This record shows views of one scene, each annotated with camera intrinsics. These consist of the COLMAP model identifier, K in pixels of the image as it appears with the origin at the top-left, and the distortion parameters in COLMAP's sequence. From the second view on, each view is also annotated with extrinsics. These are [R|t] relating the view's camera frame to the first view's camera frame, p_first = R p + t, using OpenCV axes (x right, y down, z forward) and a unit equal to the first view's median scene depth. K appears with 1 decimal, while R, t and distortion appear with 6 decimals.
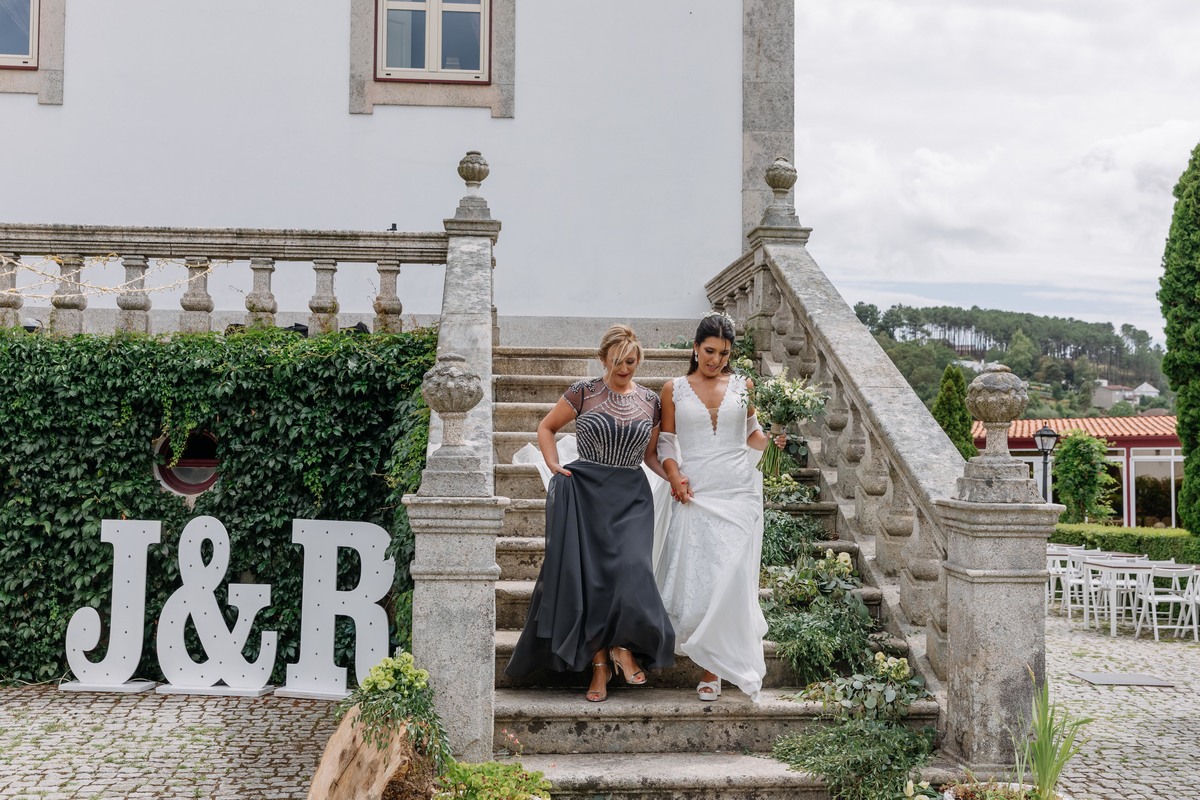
lens RADIAL K [[1394.0, 0, 598.2], [0, 1394.0, 398.6], [0, 0, 1]] dist [0.008720, 0.000000]
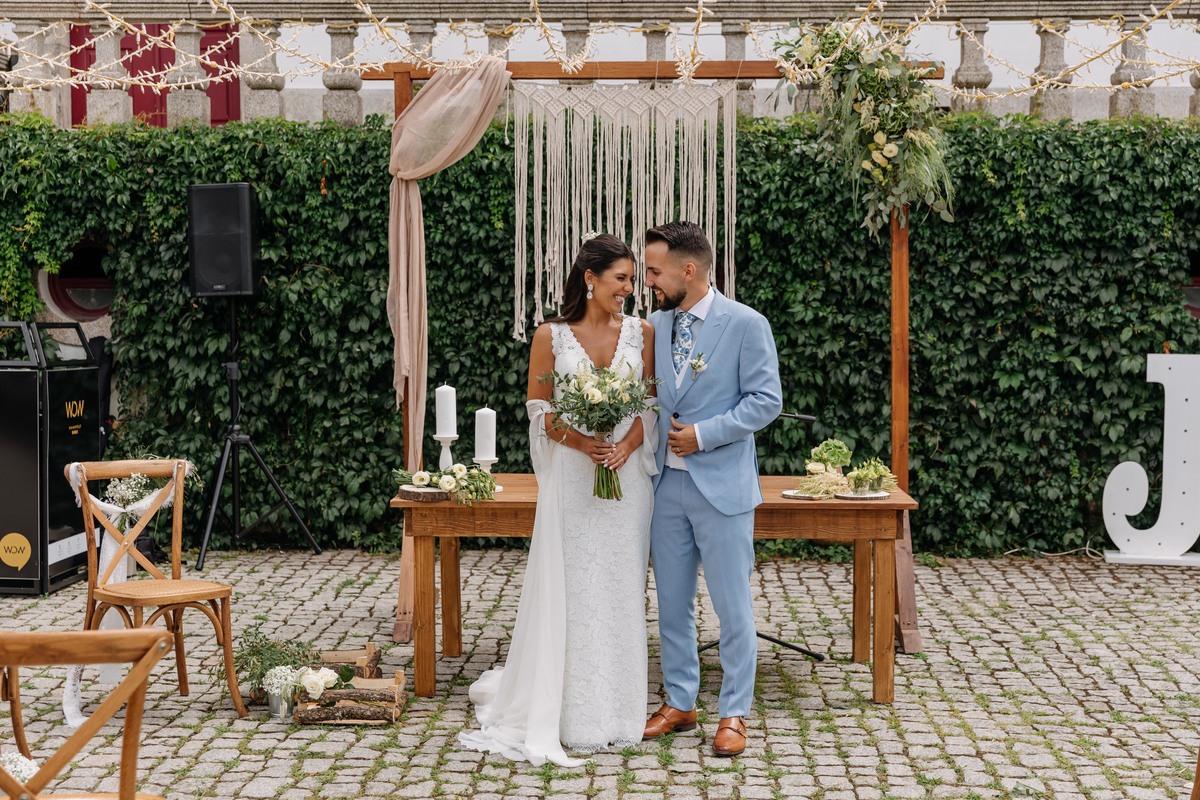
lens RADIAL K [[1739.2, 0, 602.4], [0, 1739.2, 400.6], [0, 0, 1]] dist [-0.004304, 0.000000]
pose [[0.991769, -0.001917, -0.128022, -0.534918], [0.017210, 0.992810, 0.118456, -0.010322], [0.126874, -0.119684, 0.984672, -0.024532]]
